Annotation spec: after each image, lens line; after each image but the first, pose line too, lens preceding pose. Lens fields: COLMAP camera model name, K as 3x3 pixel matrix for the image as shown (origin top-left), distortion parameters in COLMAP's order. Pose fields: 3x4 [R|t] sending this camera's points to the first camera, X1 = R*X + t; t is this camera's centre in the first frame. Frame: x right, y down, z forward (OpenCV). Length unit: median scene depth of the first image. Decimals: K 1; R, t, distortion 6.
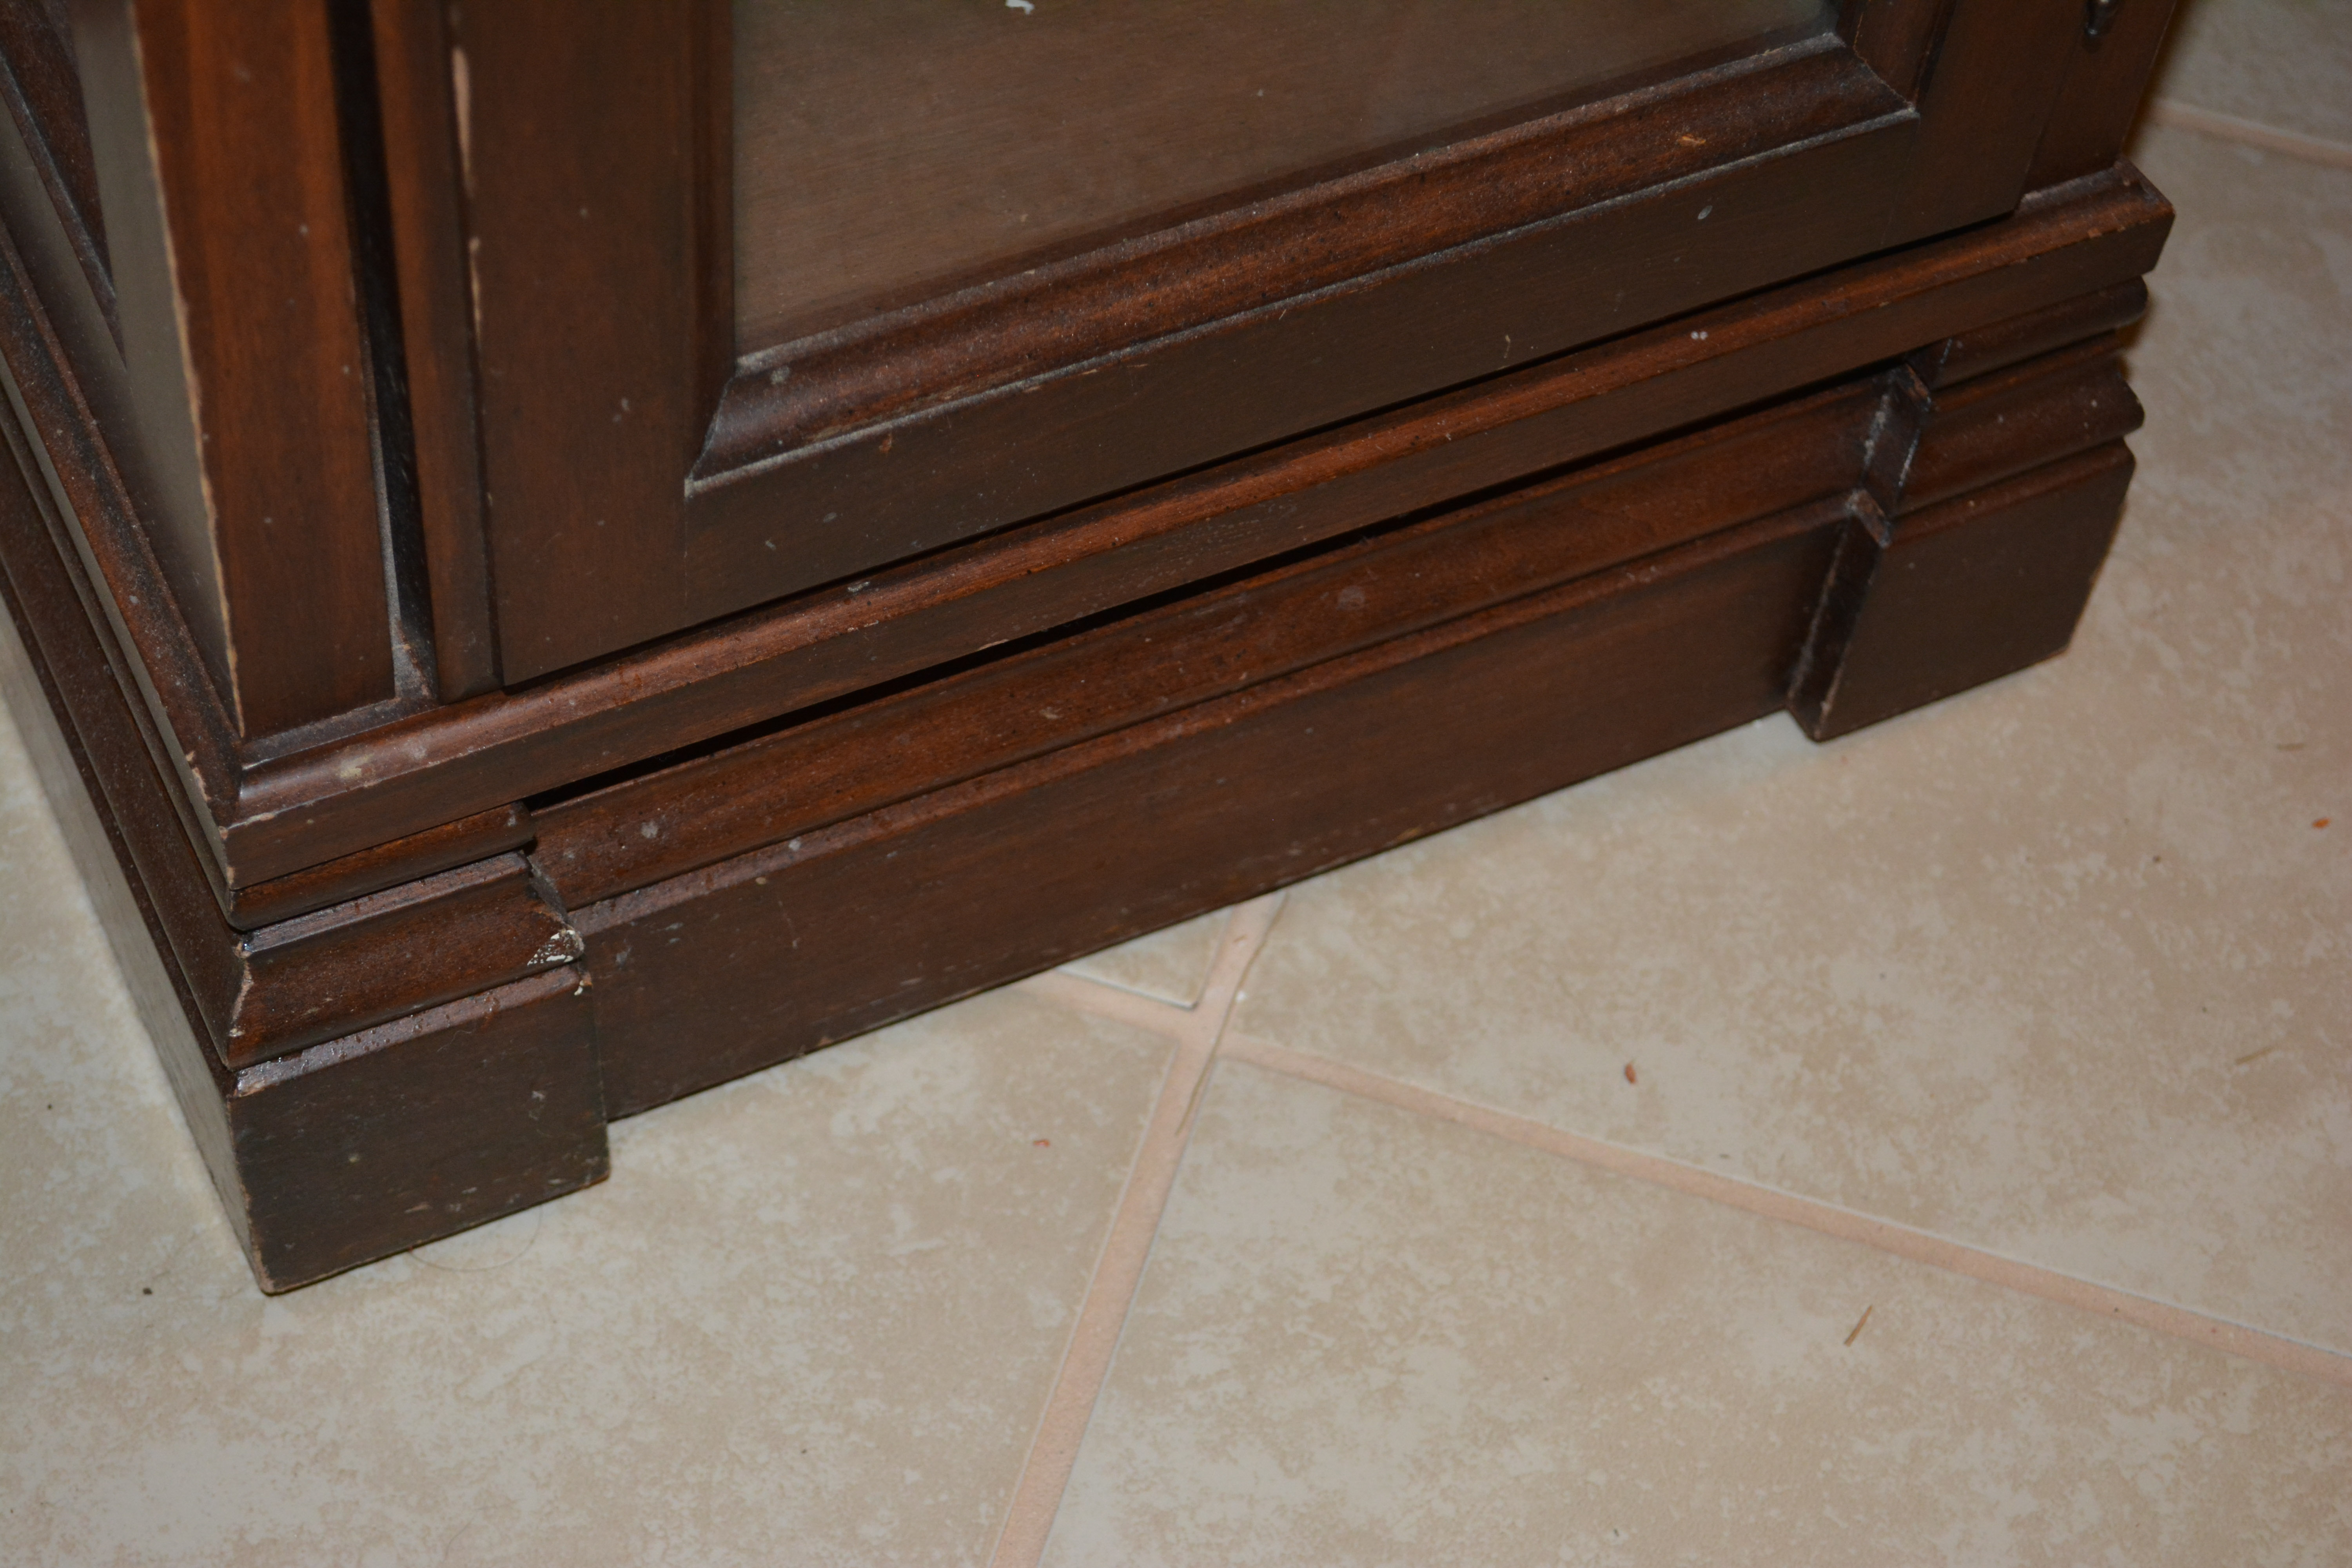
lens RADIAL K [[3911.9, 0, 1176.0], [0, 3911.9, 784.0], [0, 0, 1]] dist [-0.014637, 0.042253]
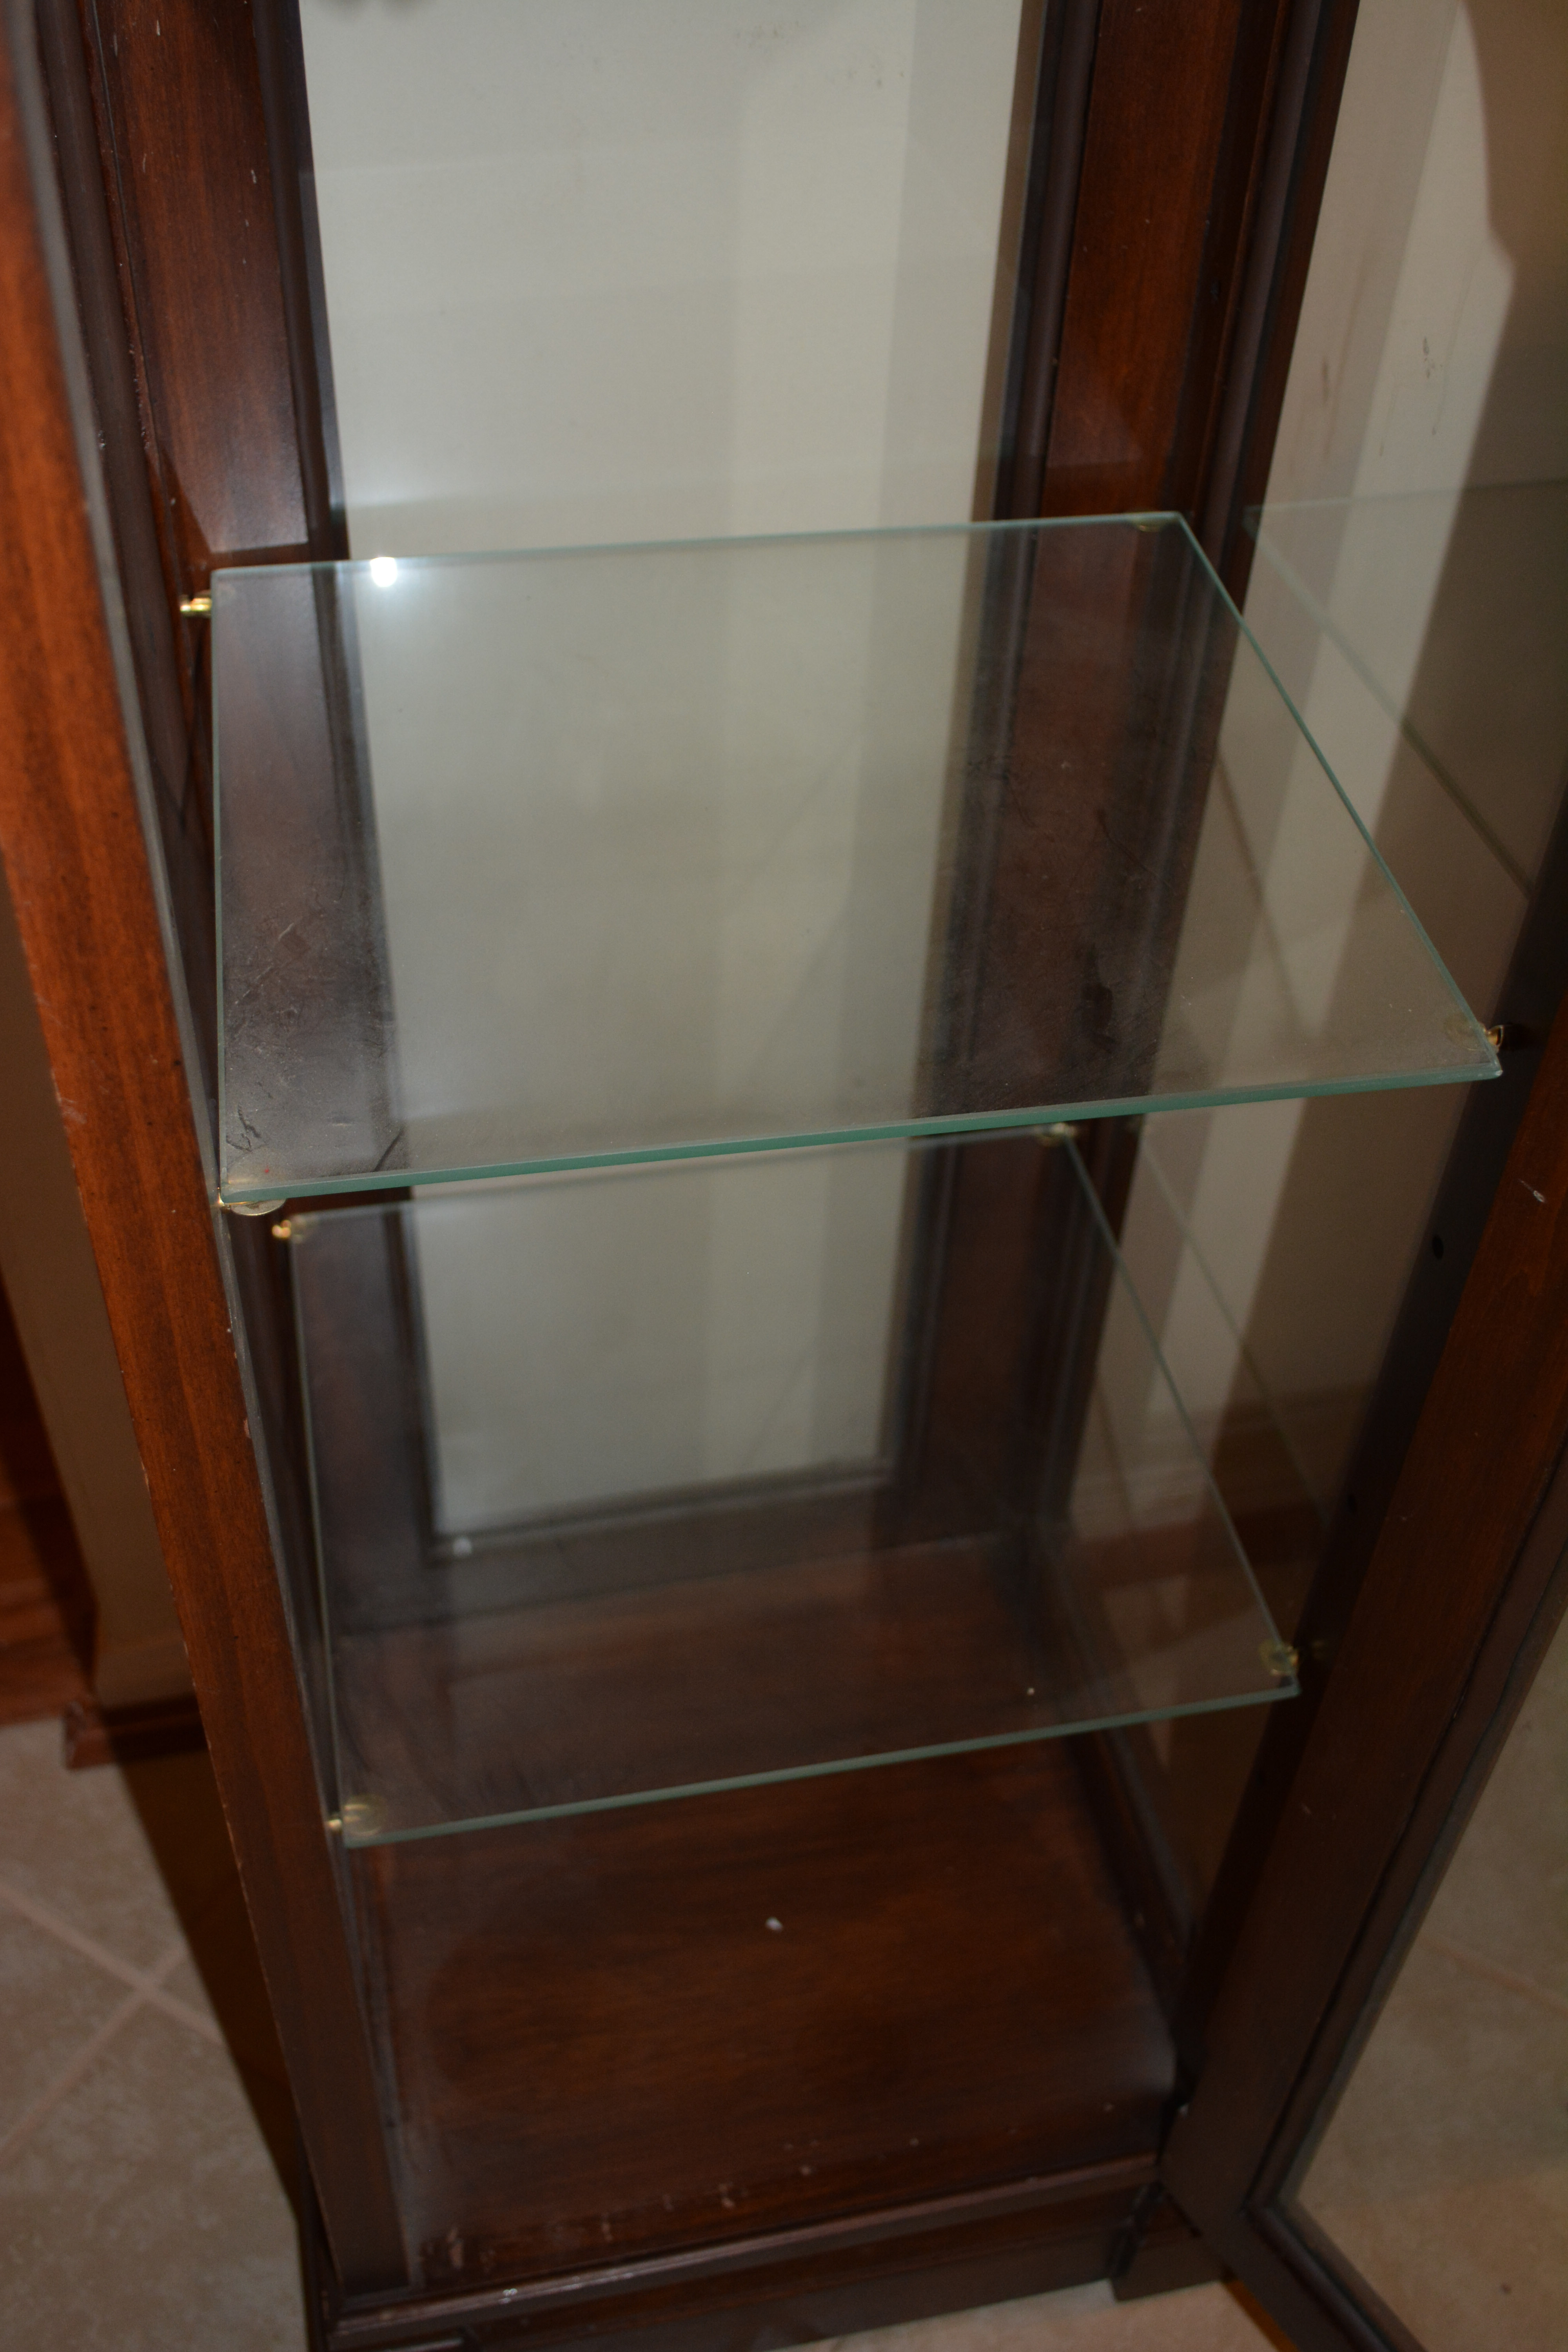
lens RADIAL K [[2486.0, 0, 784.0], [0, 2486.0, 1176.0], [0, 0, 1]] dist [-0.026037, -0.027336]
pose [[0.966786, 0.137528, -0.215429, 0.220508], [-0.164120, 0.980201, -0.110772, -0.485312], [0.195930, 0.142450, 0.970216, -0.449411]]
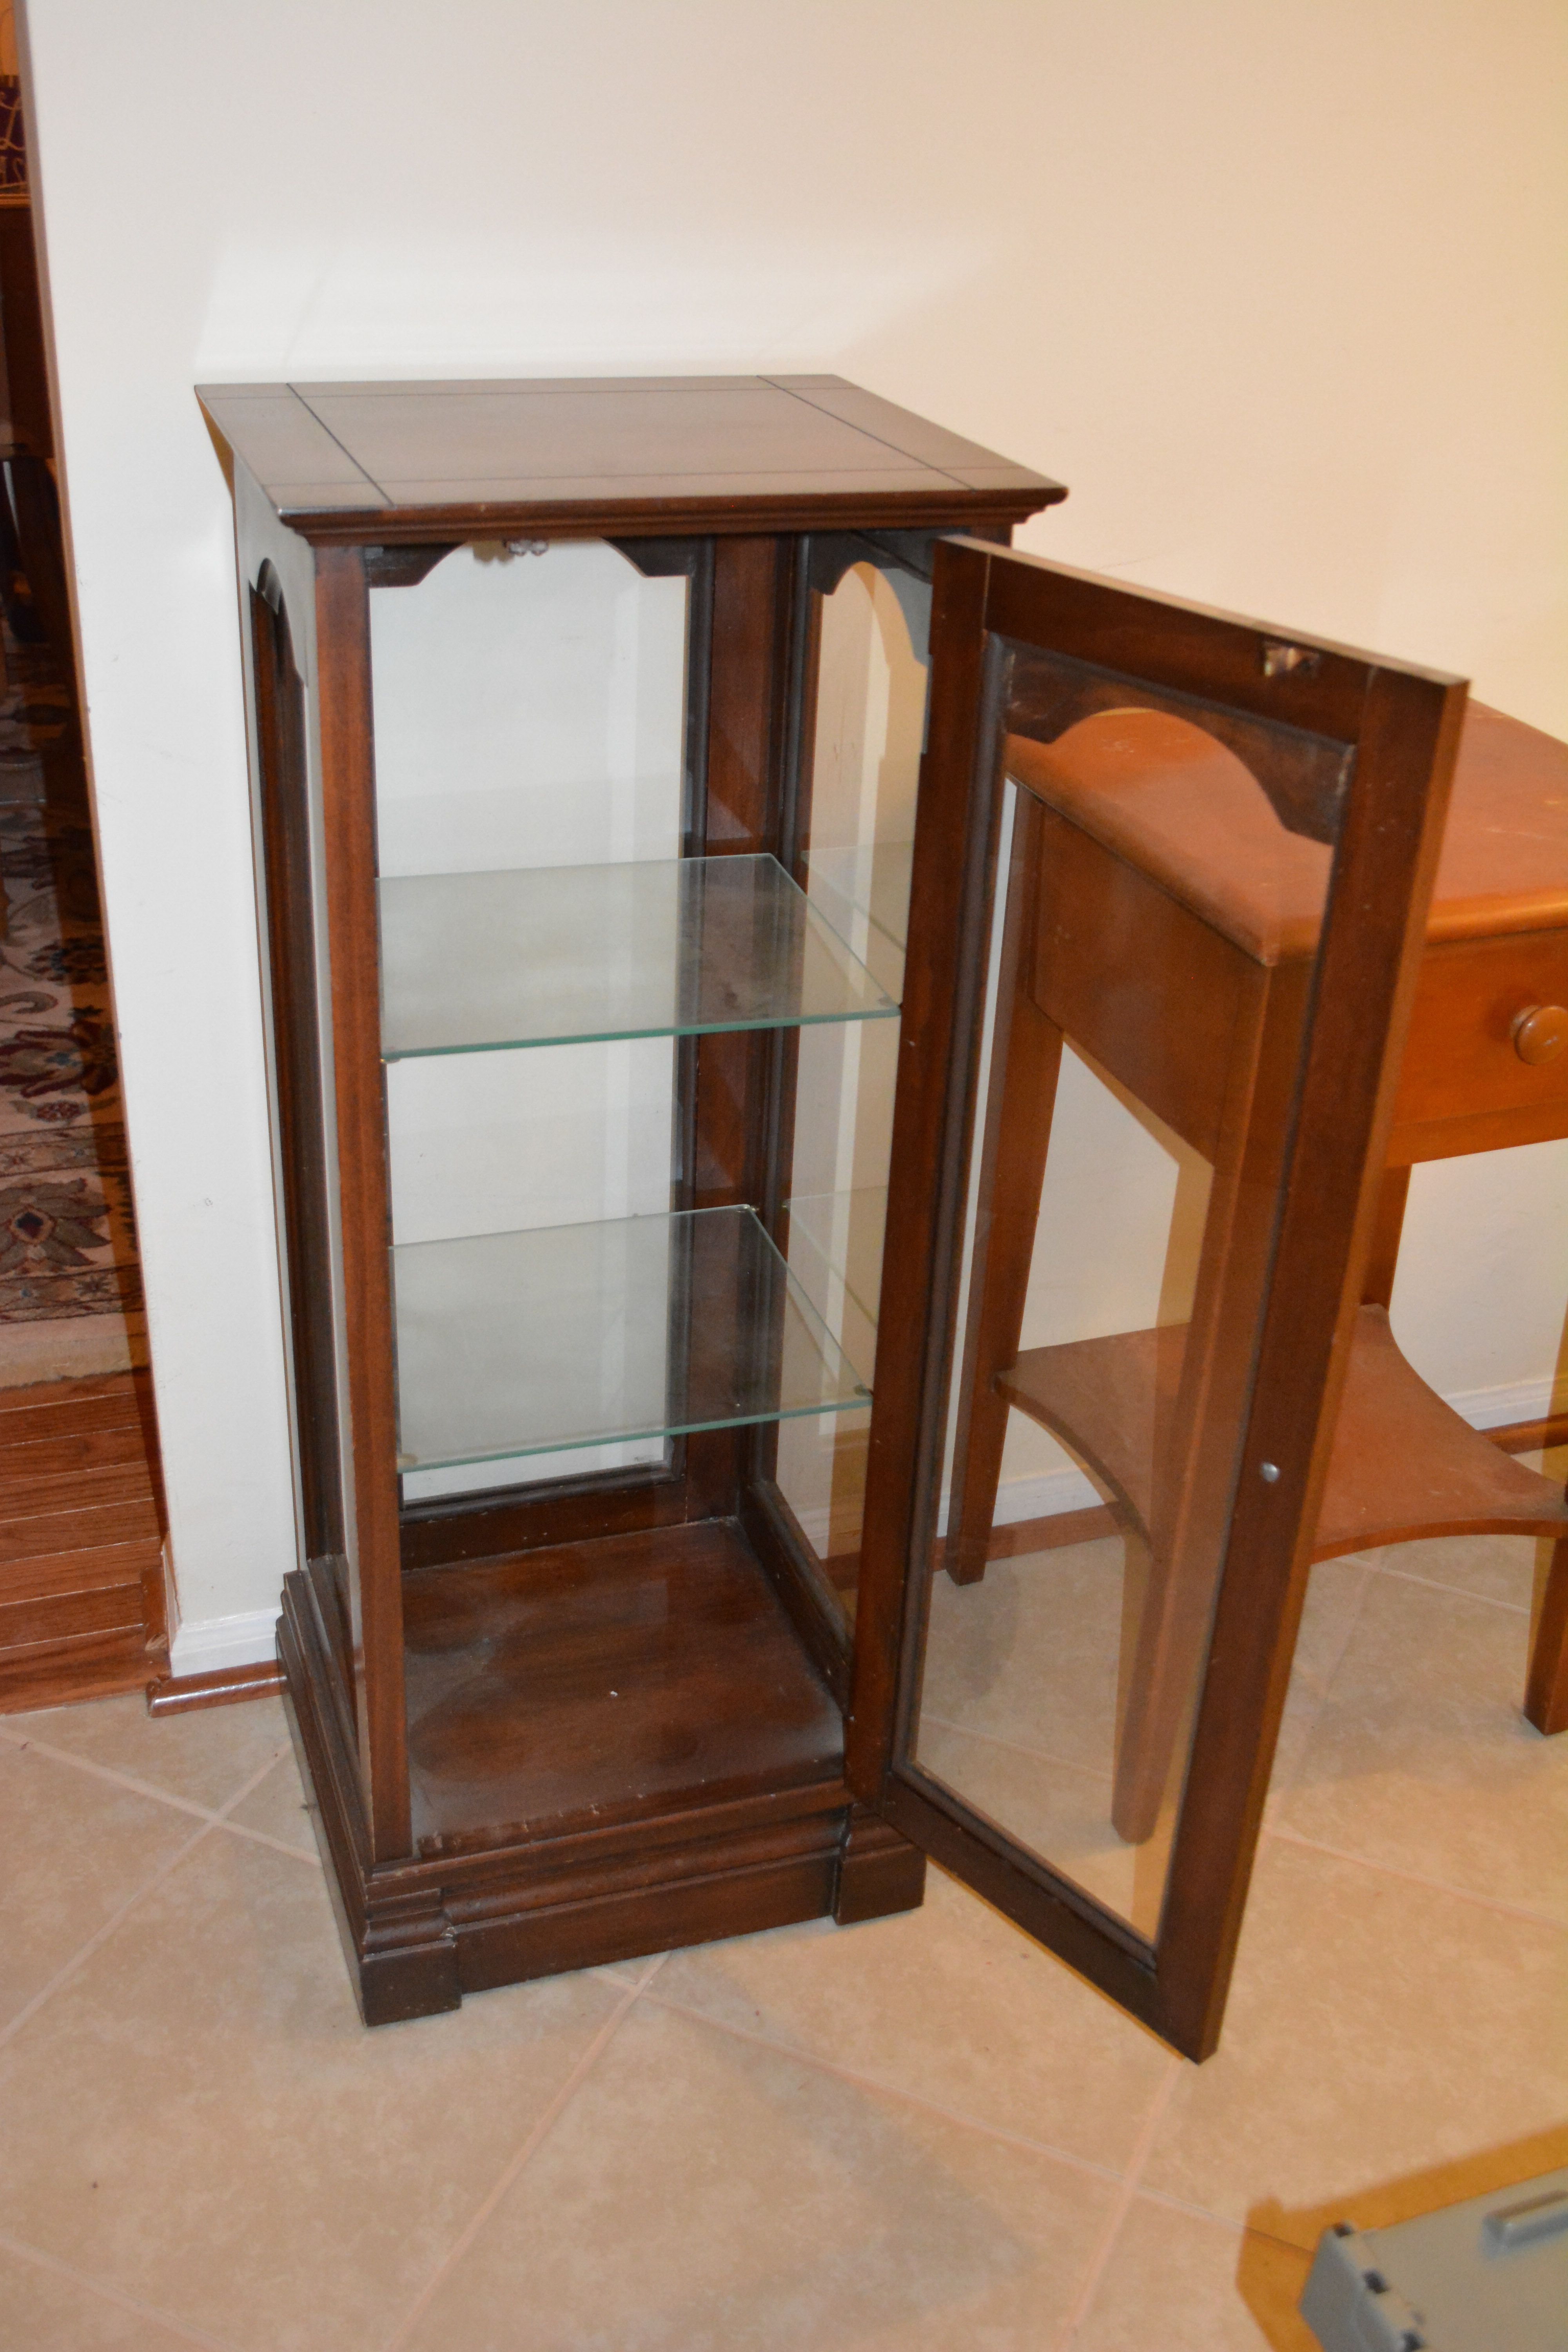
lens RADIAL K [[2380.1, 0, 784.0], [0, 2380.1, 1176.0], [0, 0, 1]] dist [-0.014302, -0.002030]
pose [[0.988787, 0.027592, -0.146759, 0.462457], [-0.082875, 0.918937, -0.385599, 0.217855], [0.124223, 0.393438, 0.910920, -1.306356]]
